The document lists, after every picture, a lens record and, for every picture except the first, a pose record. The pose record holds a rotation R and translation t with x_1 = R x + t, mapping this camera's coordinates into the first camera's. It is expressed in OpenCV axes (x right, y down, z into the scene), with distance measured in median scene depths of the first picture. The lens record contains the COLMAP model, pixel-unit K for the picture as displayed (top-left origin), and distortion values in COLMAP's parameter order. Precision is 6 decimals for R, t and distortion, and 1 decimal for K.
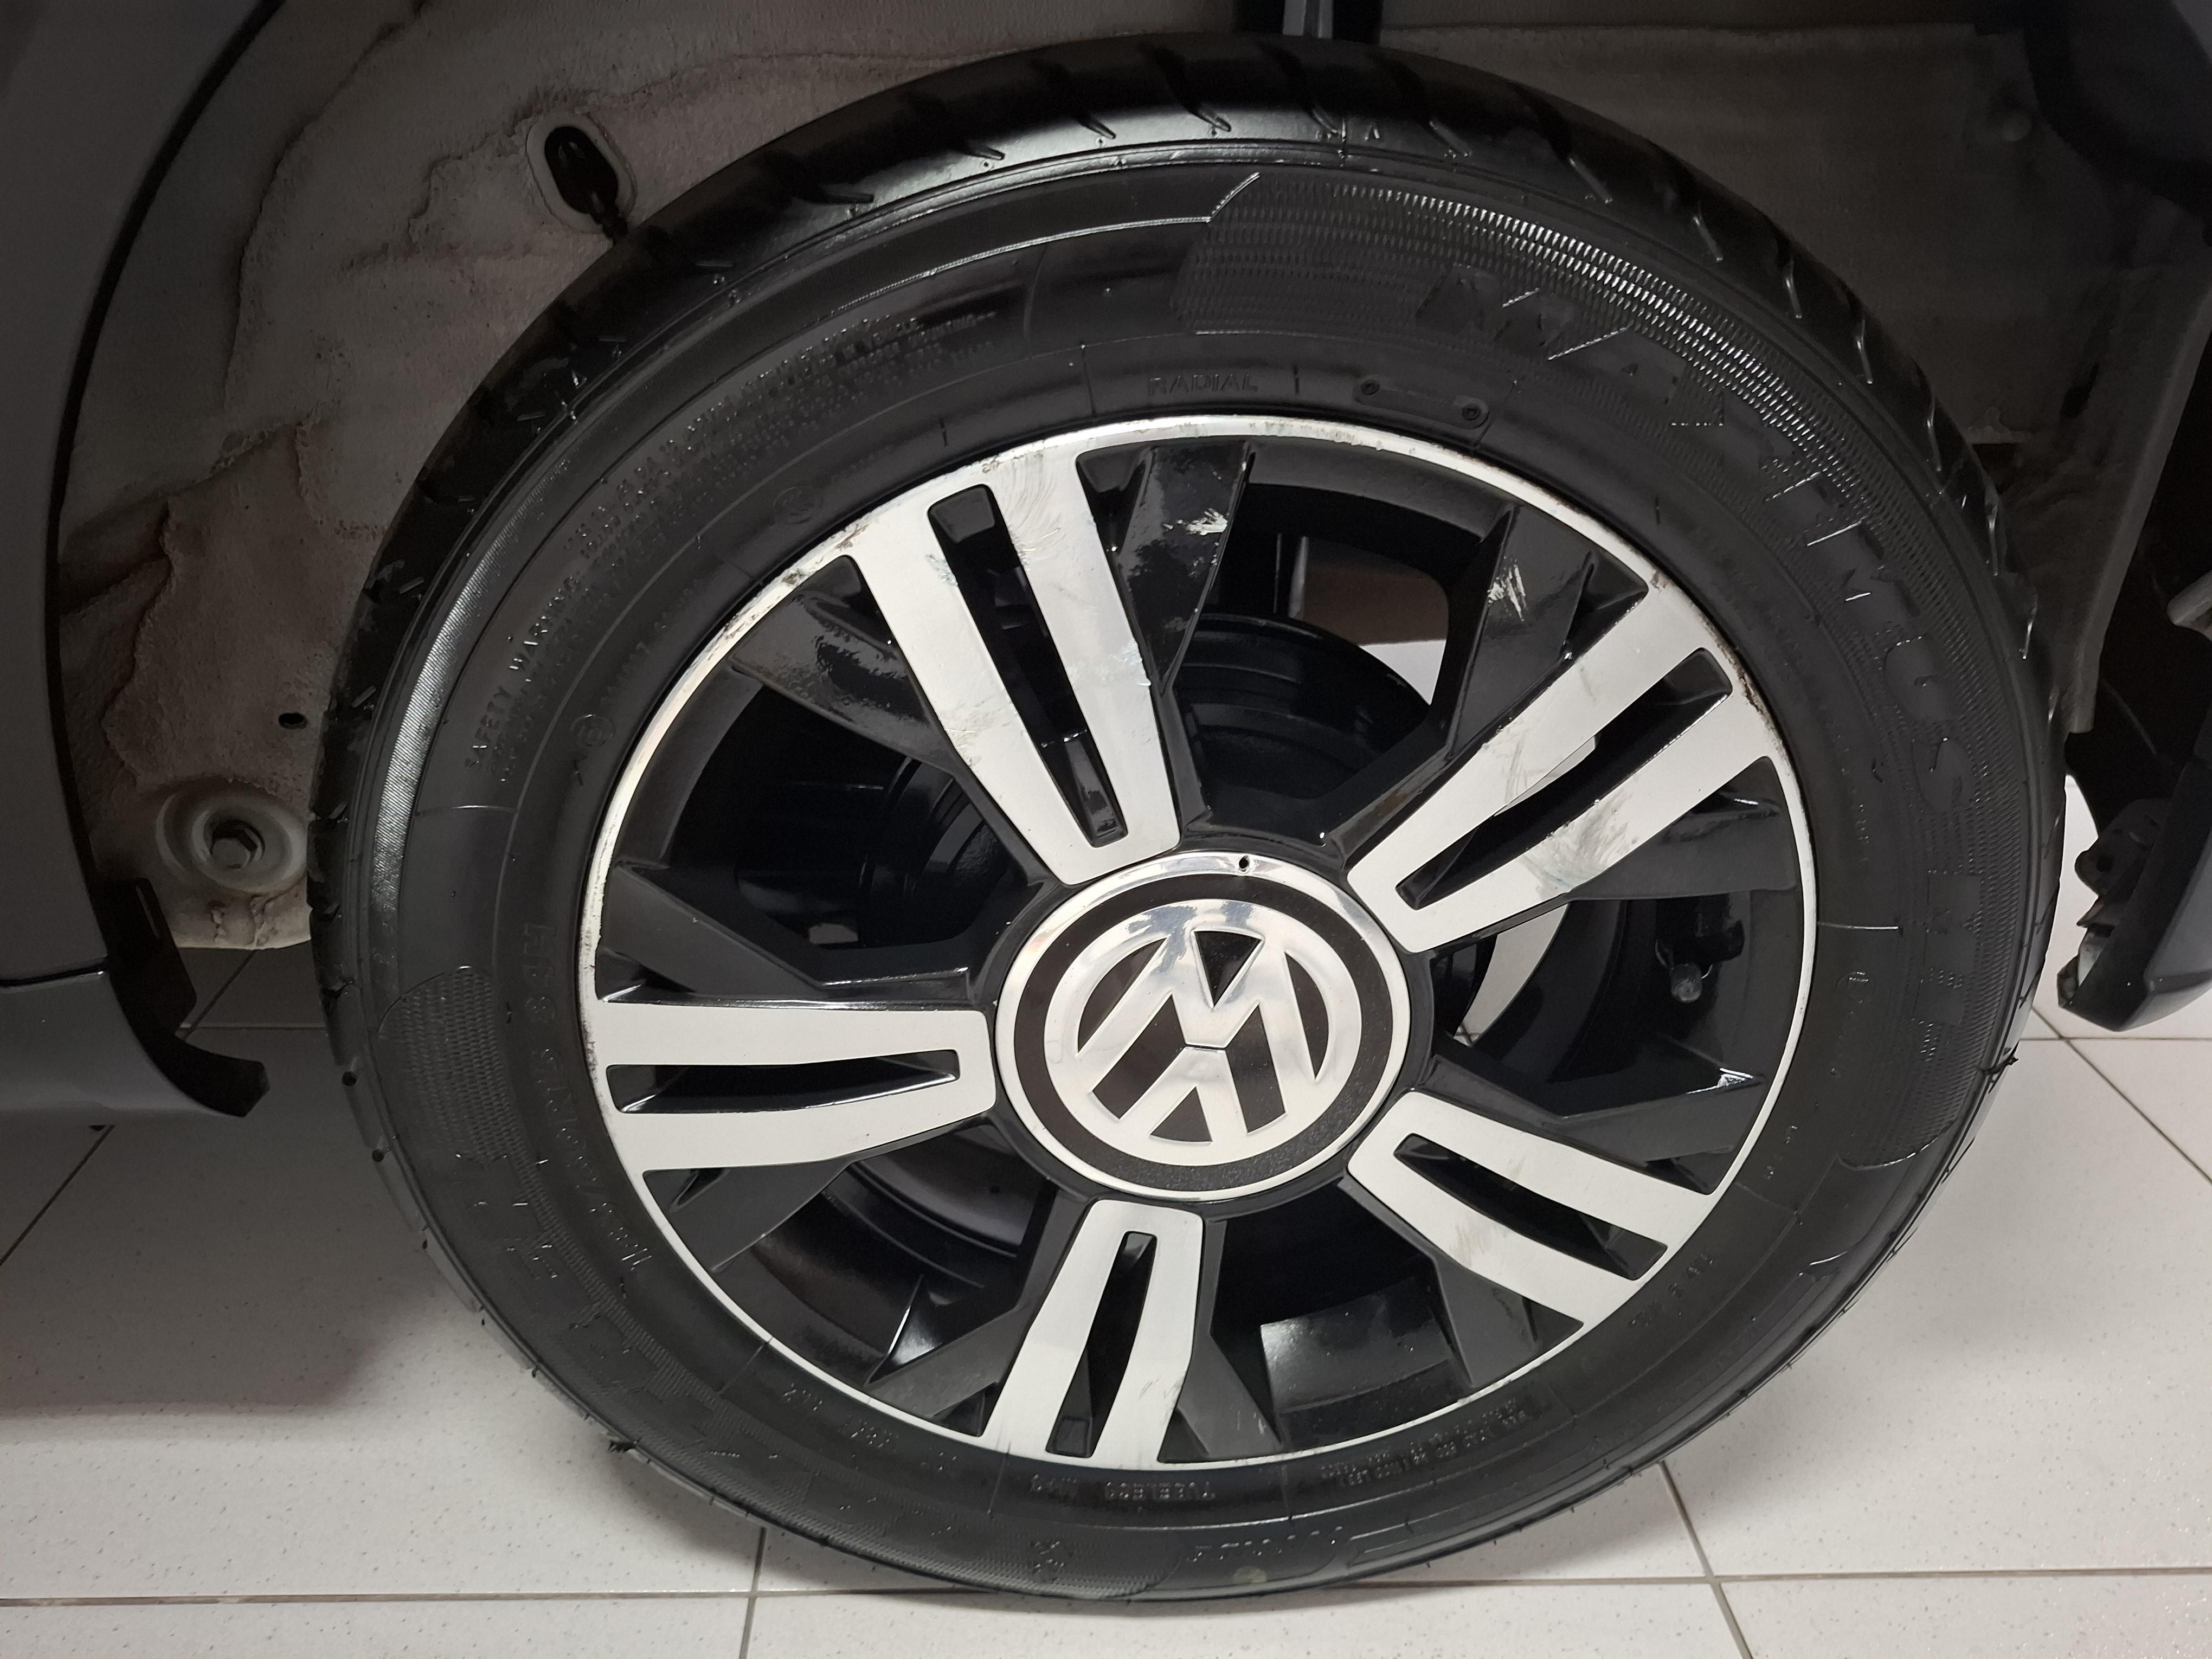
lens RADIAL K [[1553.4, 0, 1106.0], [0, 1553.4, 829.5], [0, 0, 1]] dist [0.070464, -0.088989]
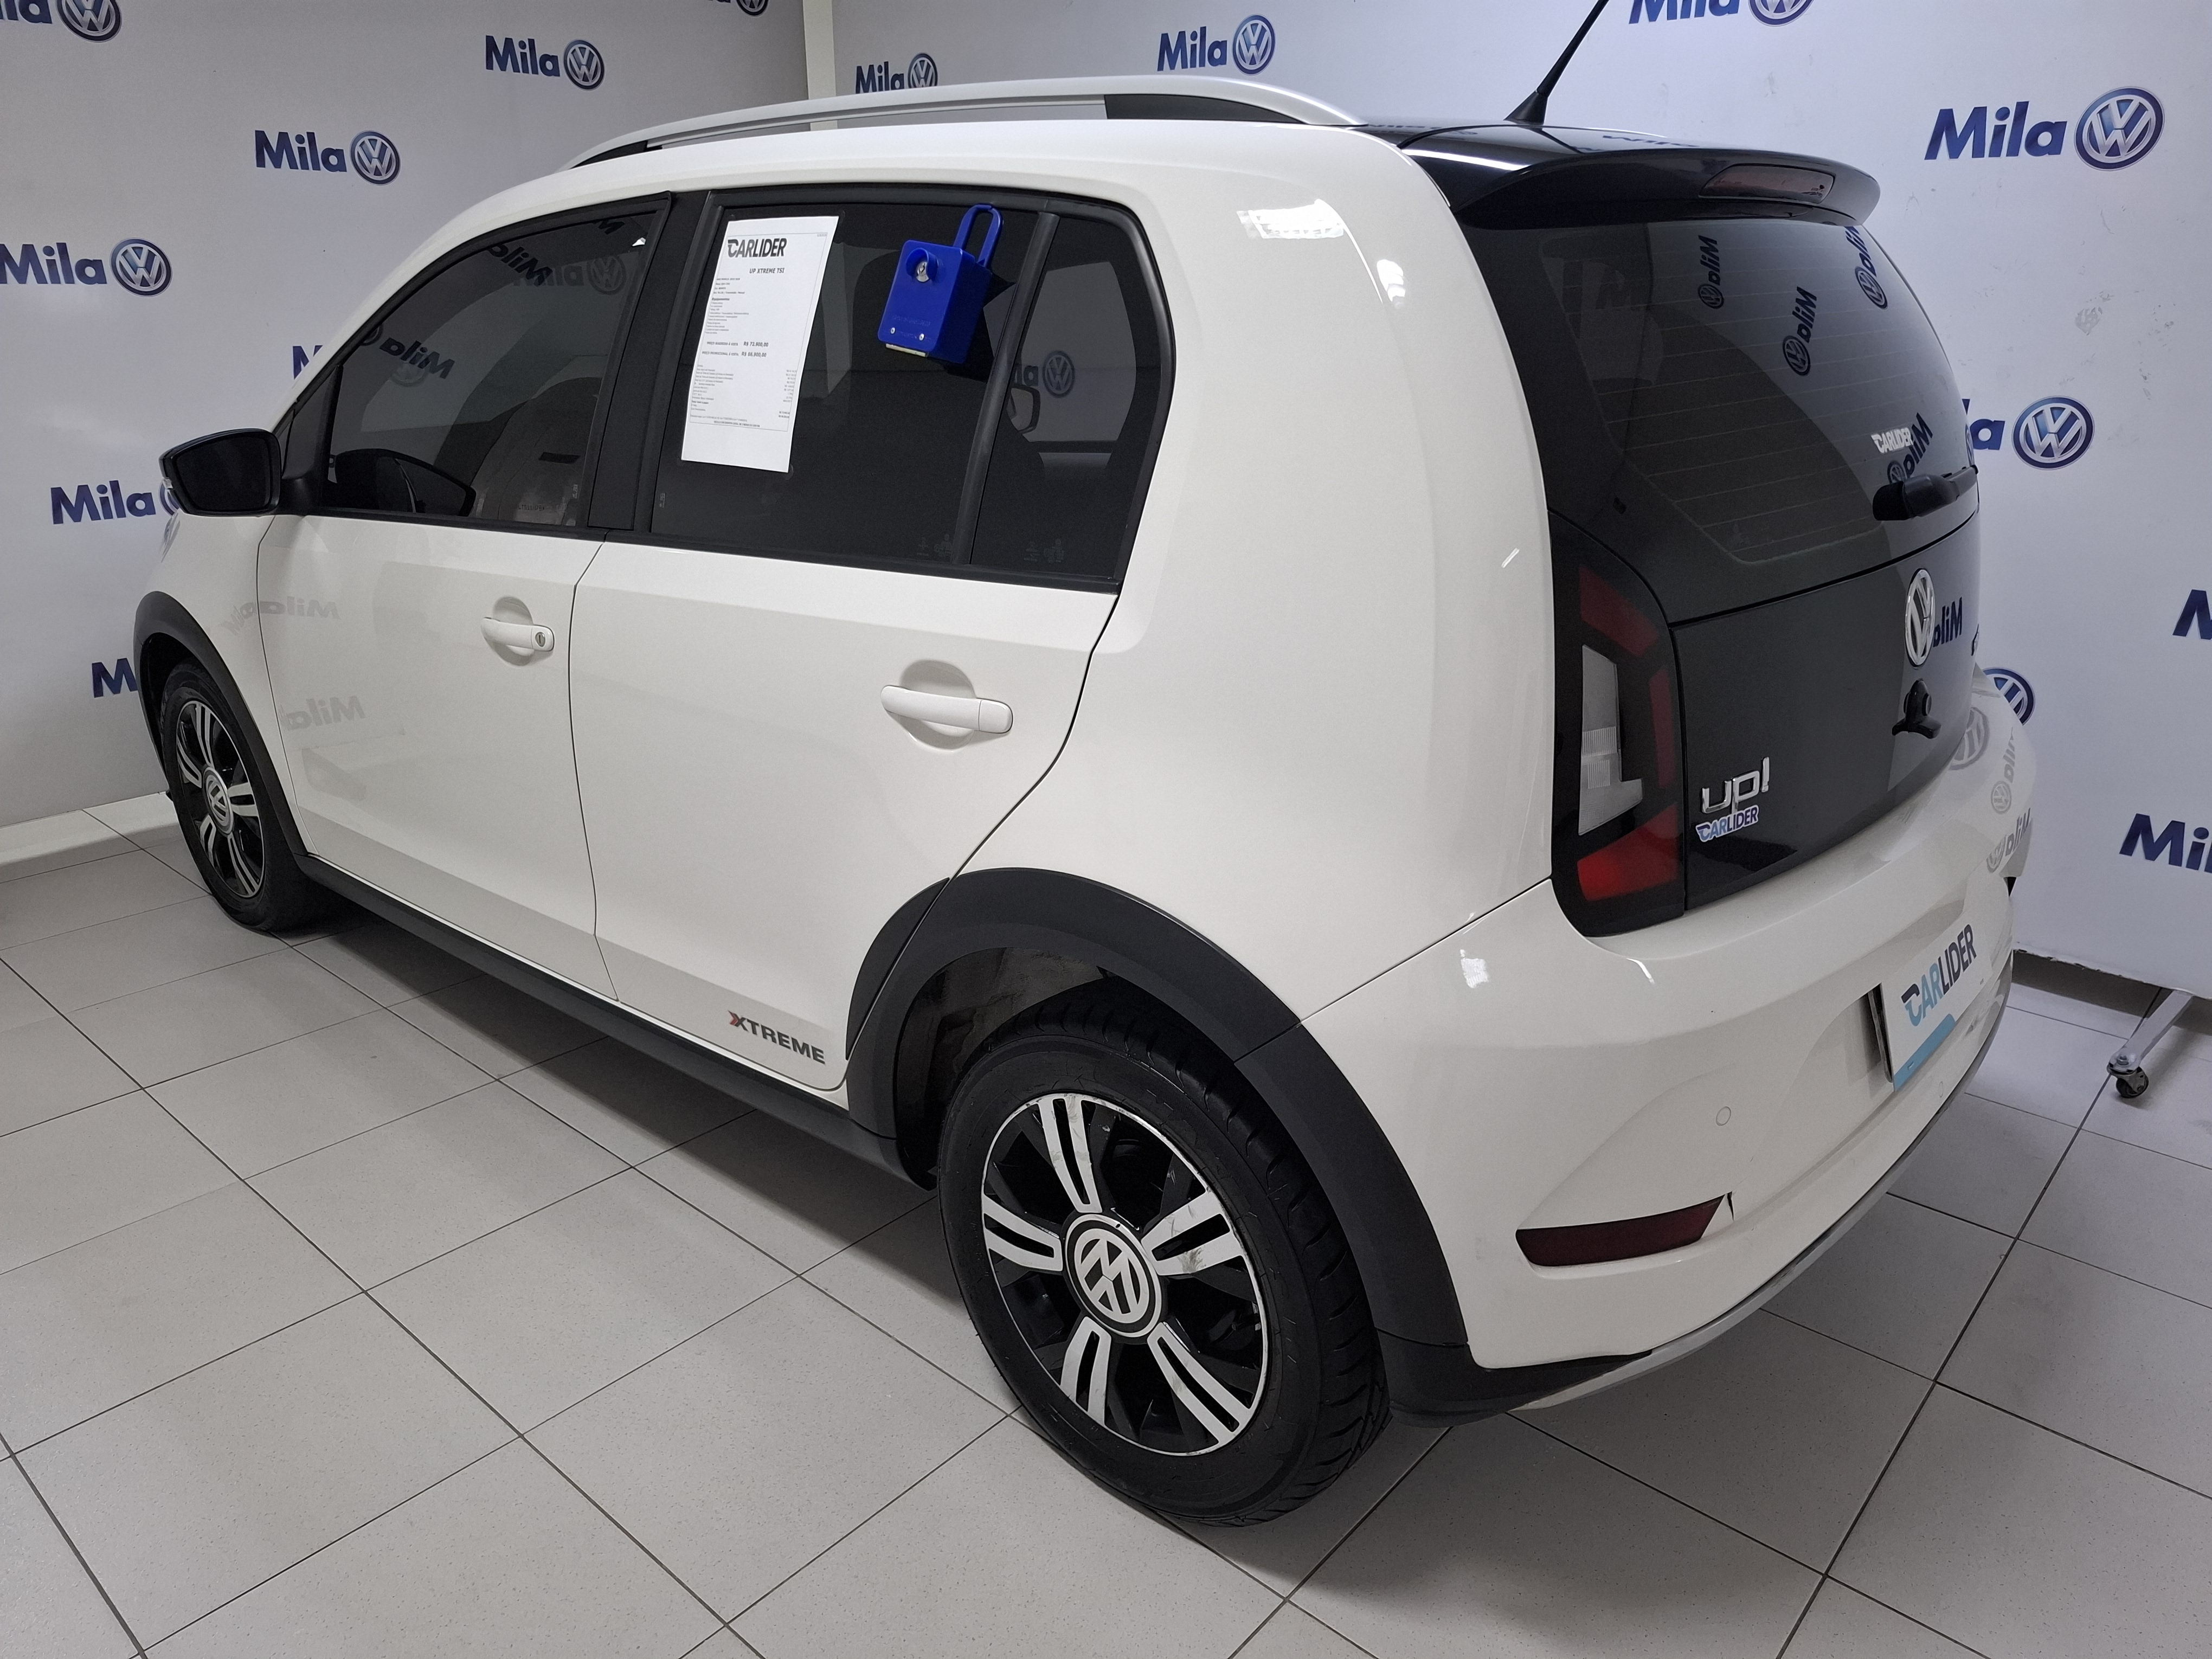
lens RADIAL K [[1553.4, 0, 1106.0], [0, 1553.4, 829.5], [0, 0, 1]] dist [0.070464, -0.088989]
pose [[0.719469, 0.211036, -0.661686, 2.023745], [-0.306491, 0.951406, -0.029817, -0.652136], [0.623240, 0.224254, 0.749188, -1.653993]]
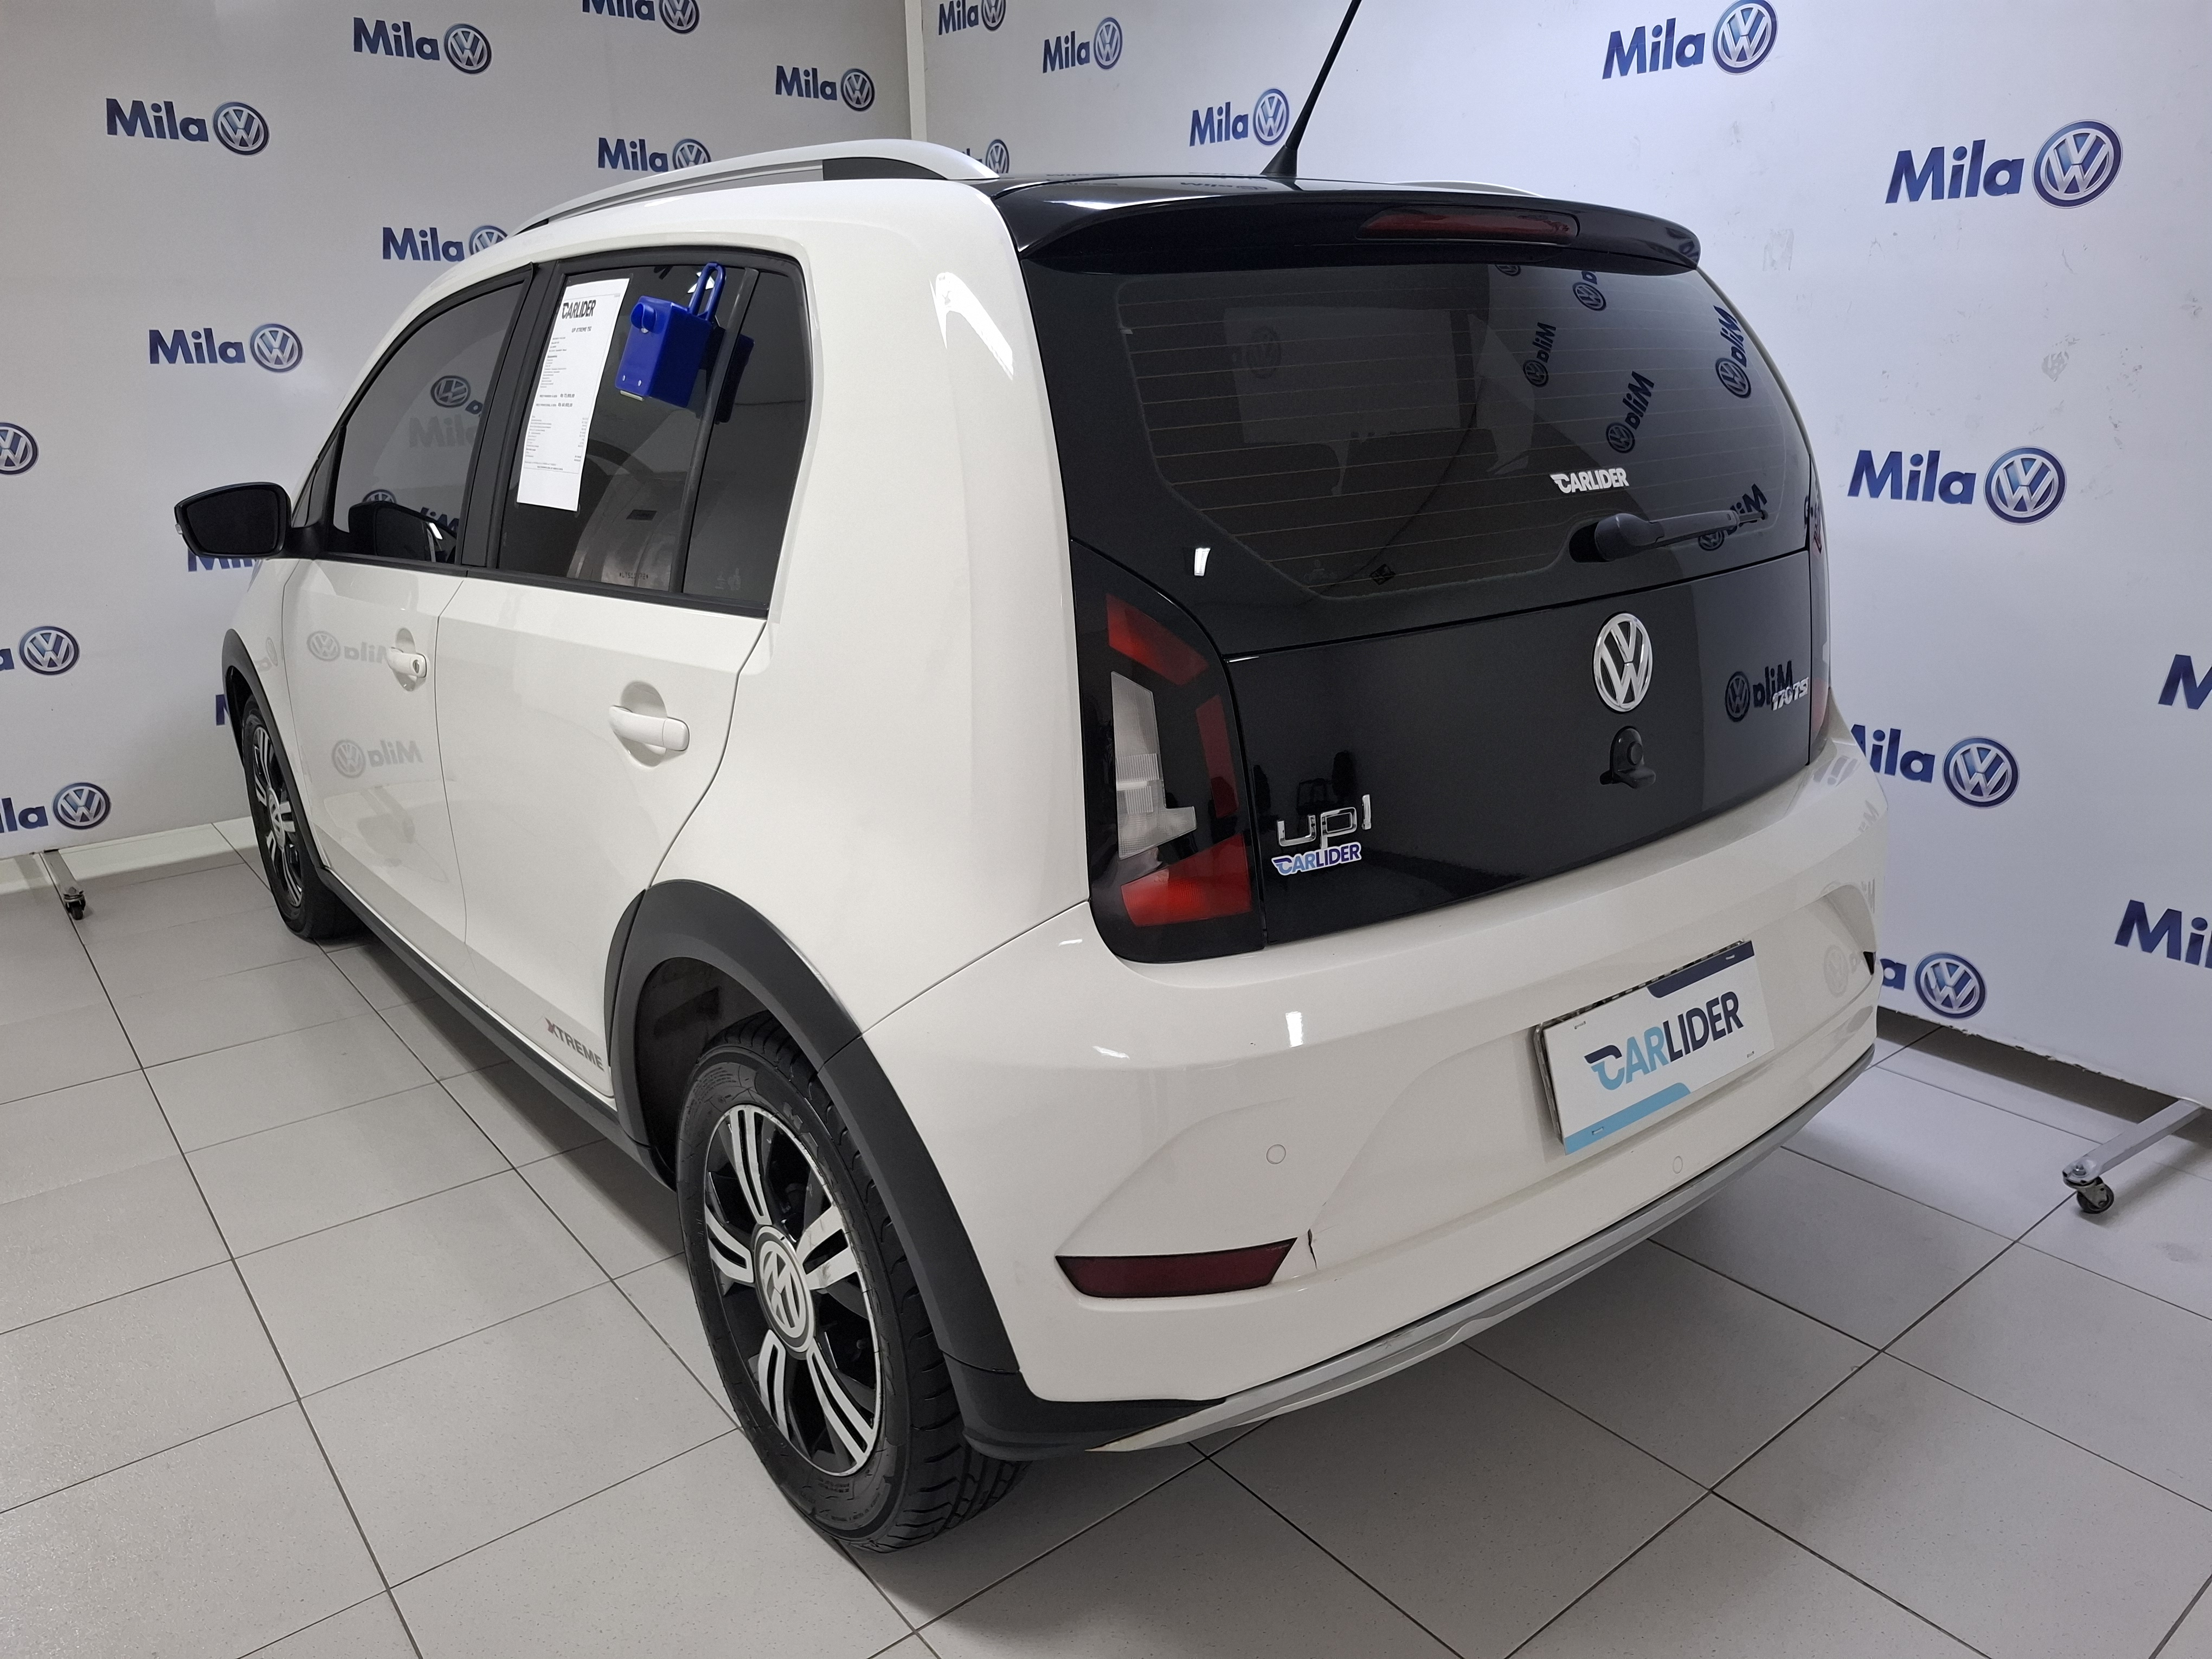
lens RADIAL K [[1562.9, 0, 1165.9], [0, 1562.9, 810.6], [0, 0, 1]] dist [0.097847, -0.158996]
pose [[0.590010, 0.192153, -0.784198, 2.990102], [-0.347716, 0.937054, -0.032004, -0.994166], [0.728685, 0.291561, 0.619685, -0.774551]]
